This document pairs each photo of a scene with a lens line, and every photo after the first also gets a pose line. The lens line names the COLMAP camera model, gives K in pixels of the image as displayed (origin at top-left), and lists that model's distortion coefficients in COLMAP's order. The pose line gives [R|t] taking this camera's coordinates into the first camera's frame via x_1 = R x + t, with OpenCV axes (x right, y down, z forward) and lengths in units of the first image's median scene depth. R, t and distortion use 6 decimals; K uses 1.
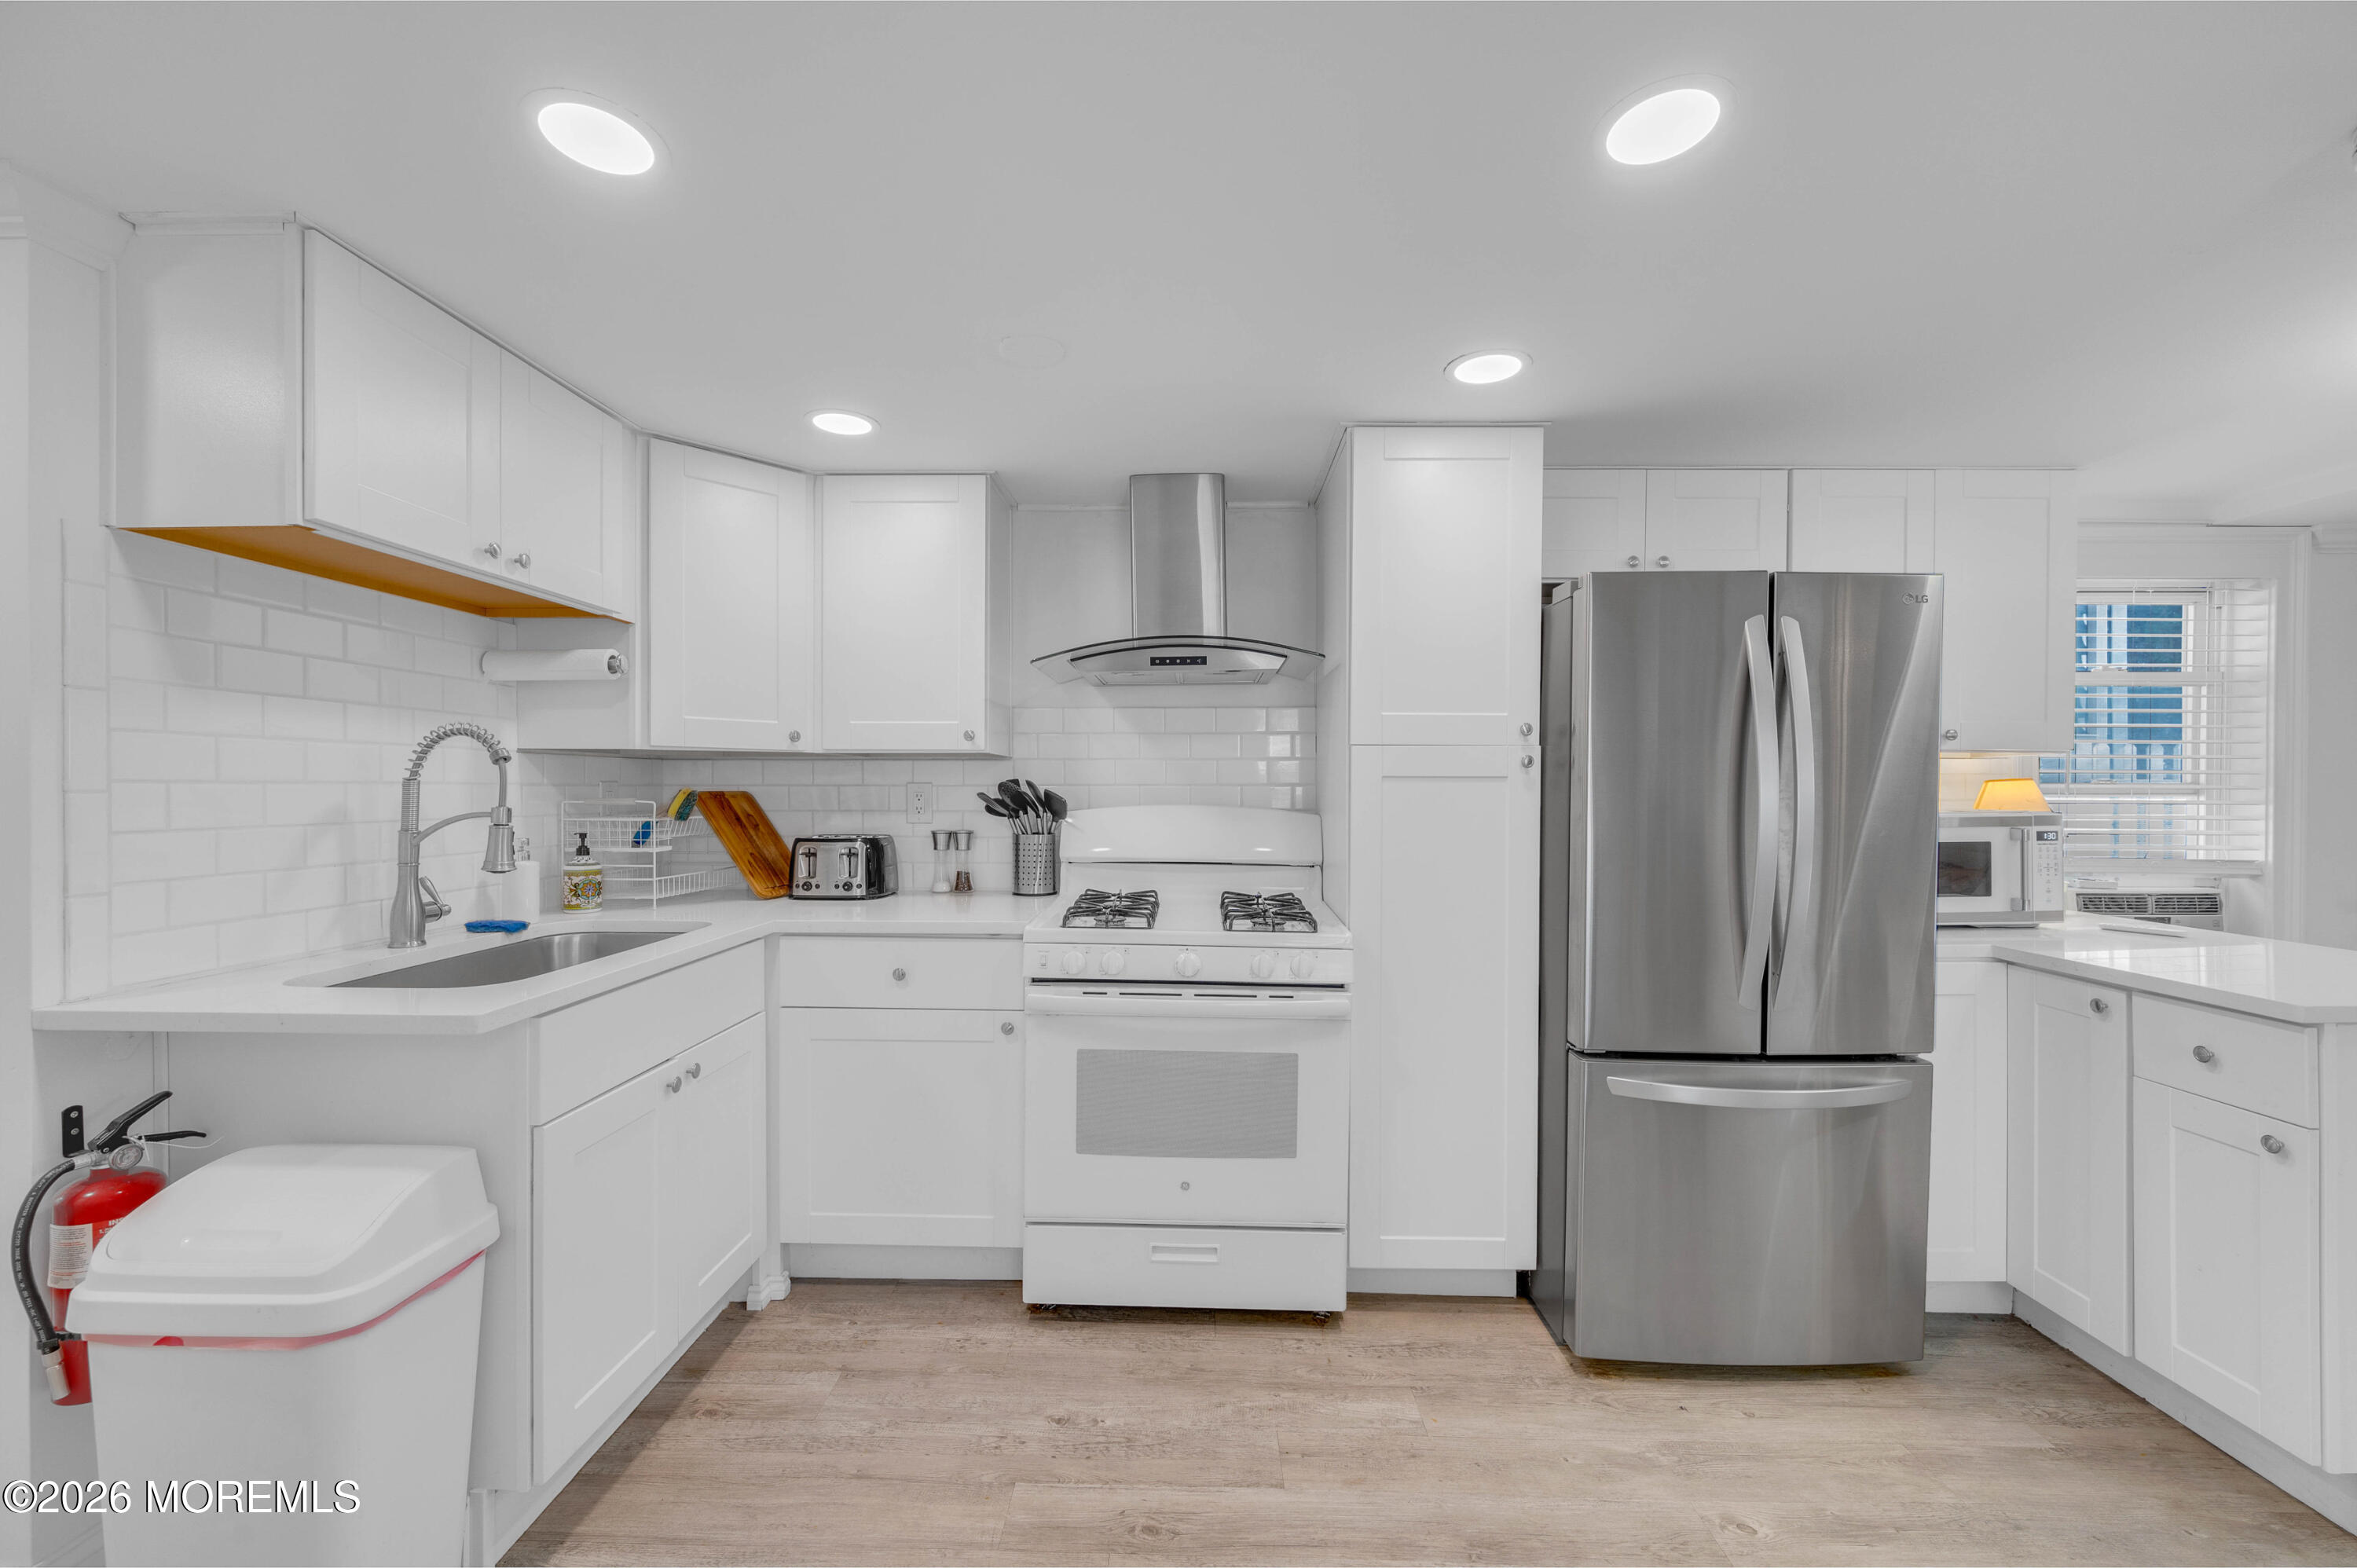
lens RADIAL K [[919.1, 0, 1162.4], [0, 919.1, 794.1], [0, 0, 1]] dist [0.000505, 0.000076]
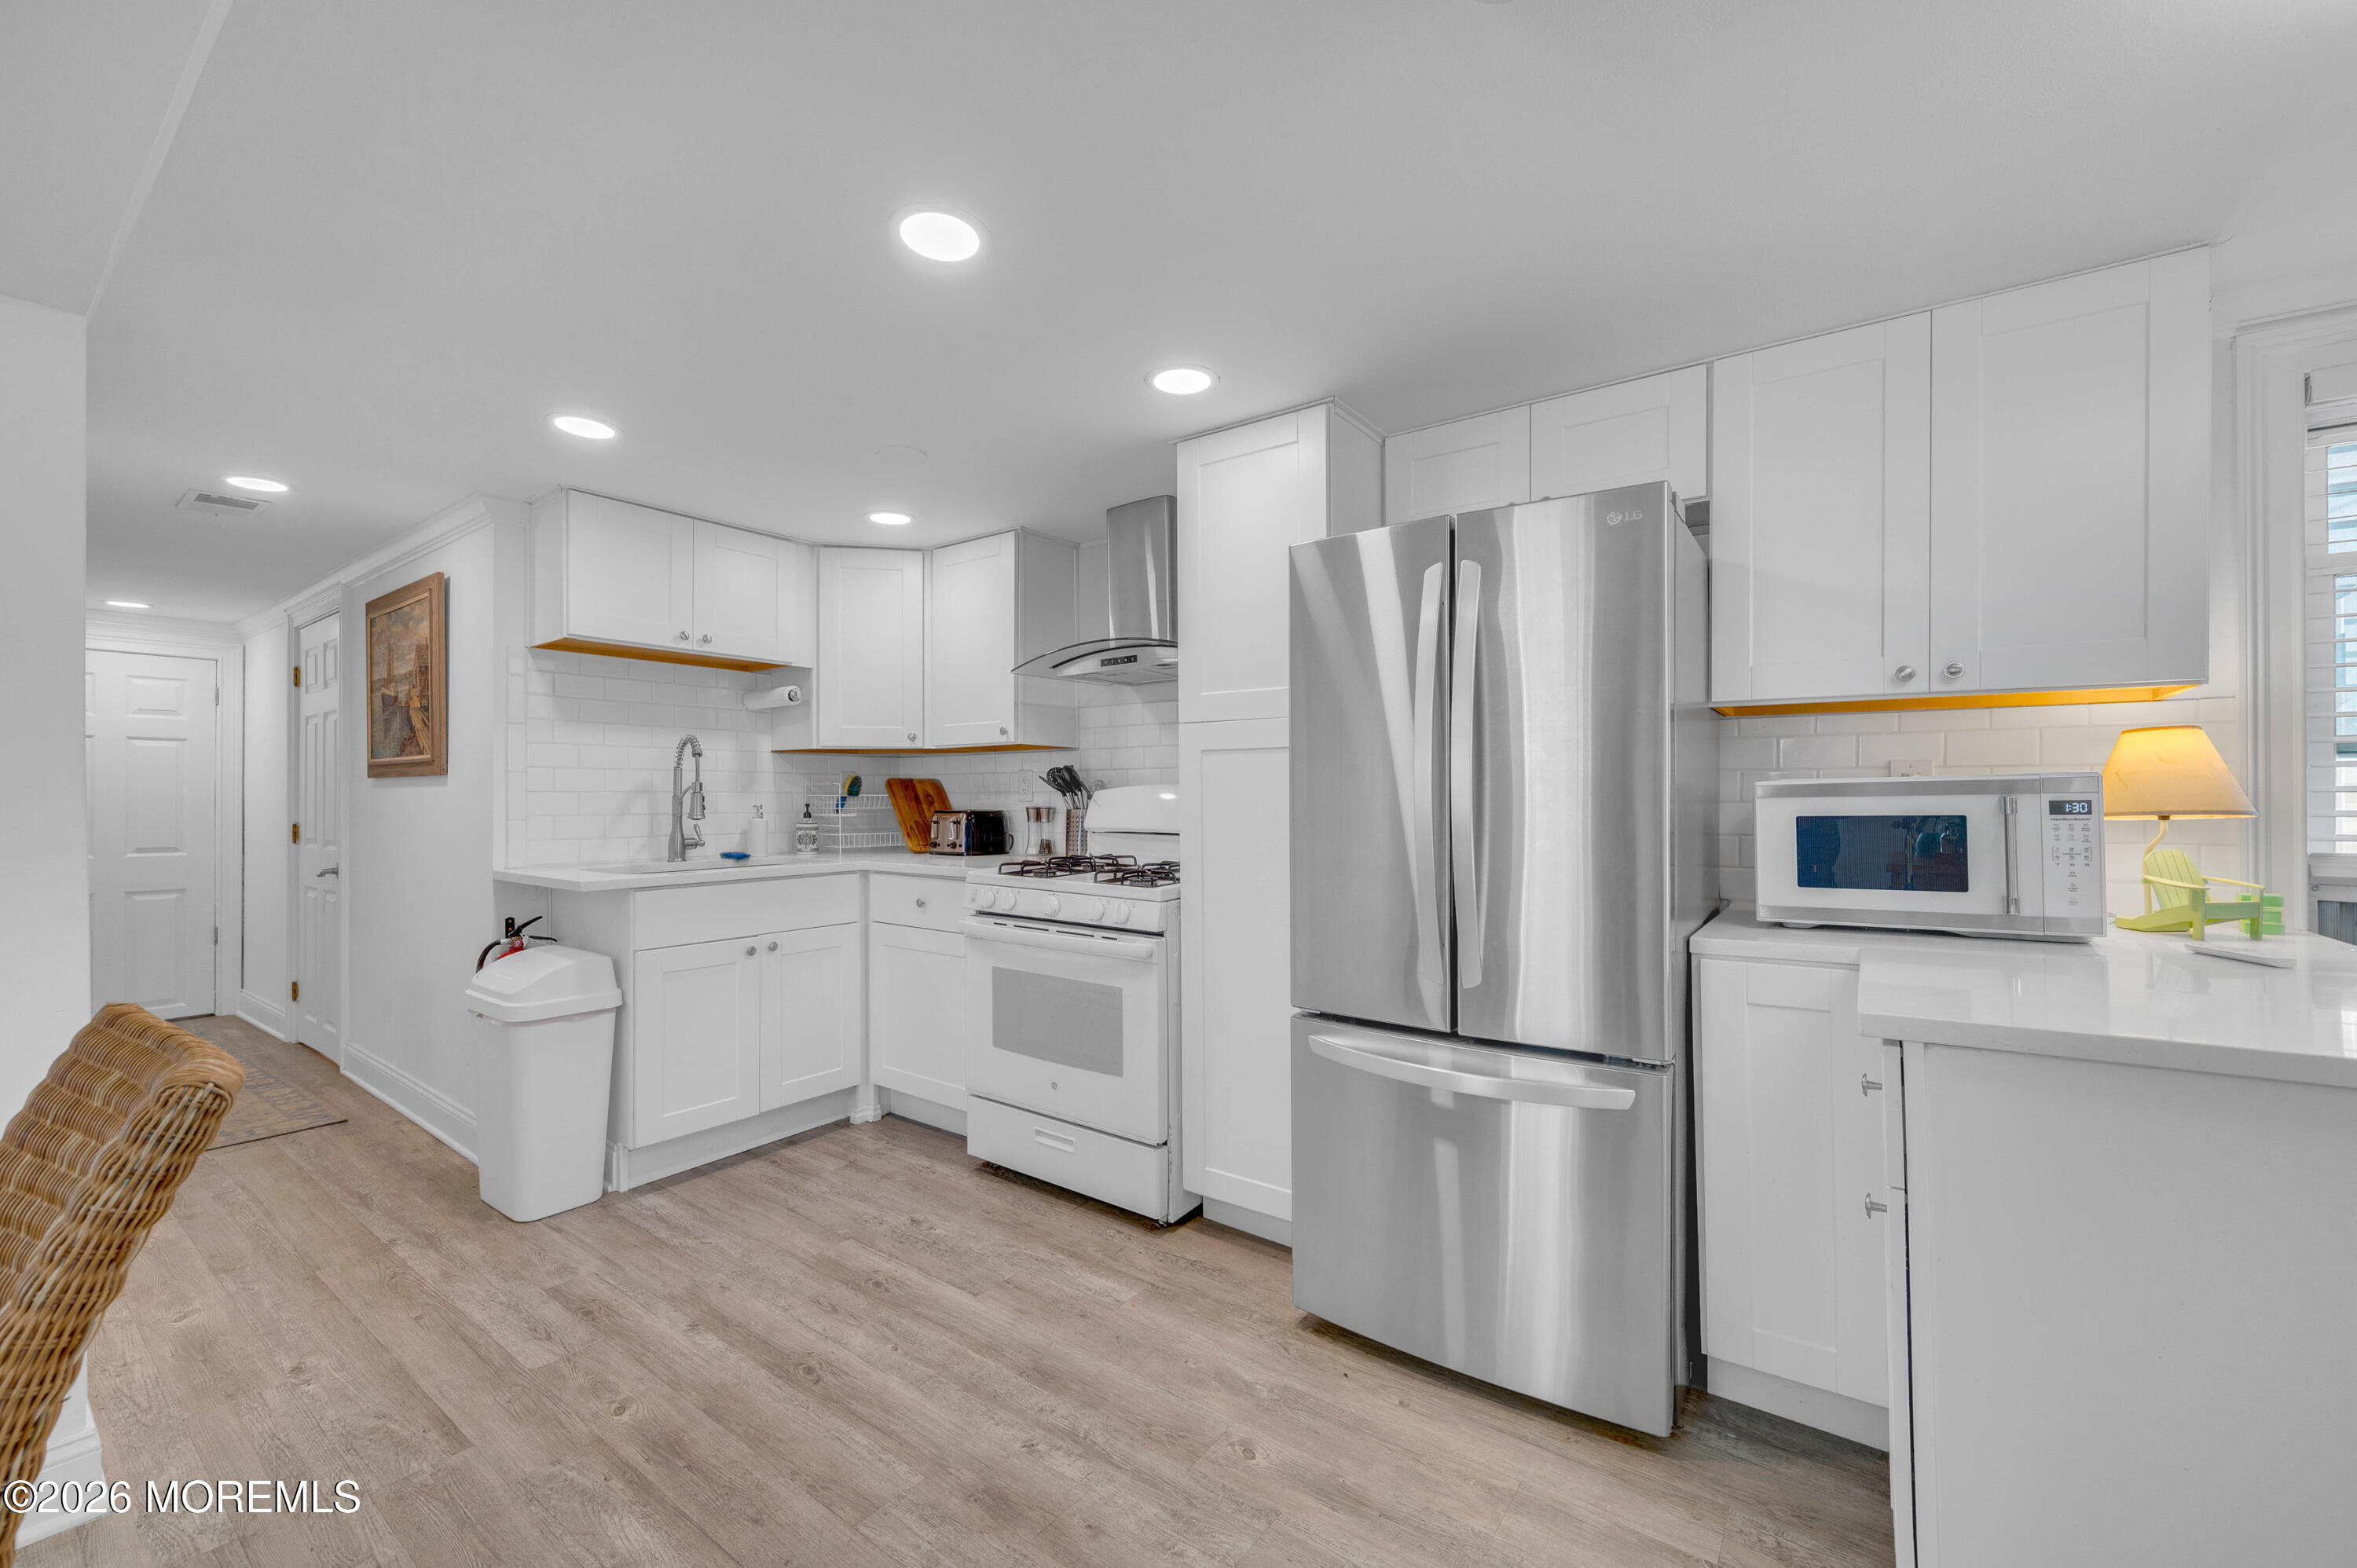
lens RADIAL K [[919.1, 0, 1162.4], [0, 919.1, 794.1], [0, 0, 1]] dist [0.000505, 0.000076]
pose [[0.823010, -0.004967, -0.568005, 0.849165], [-0.001555, 0.999938, -0.010996, 0.047014], [0.568025, 0.009933, 0.822952, 0.059117]]
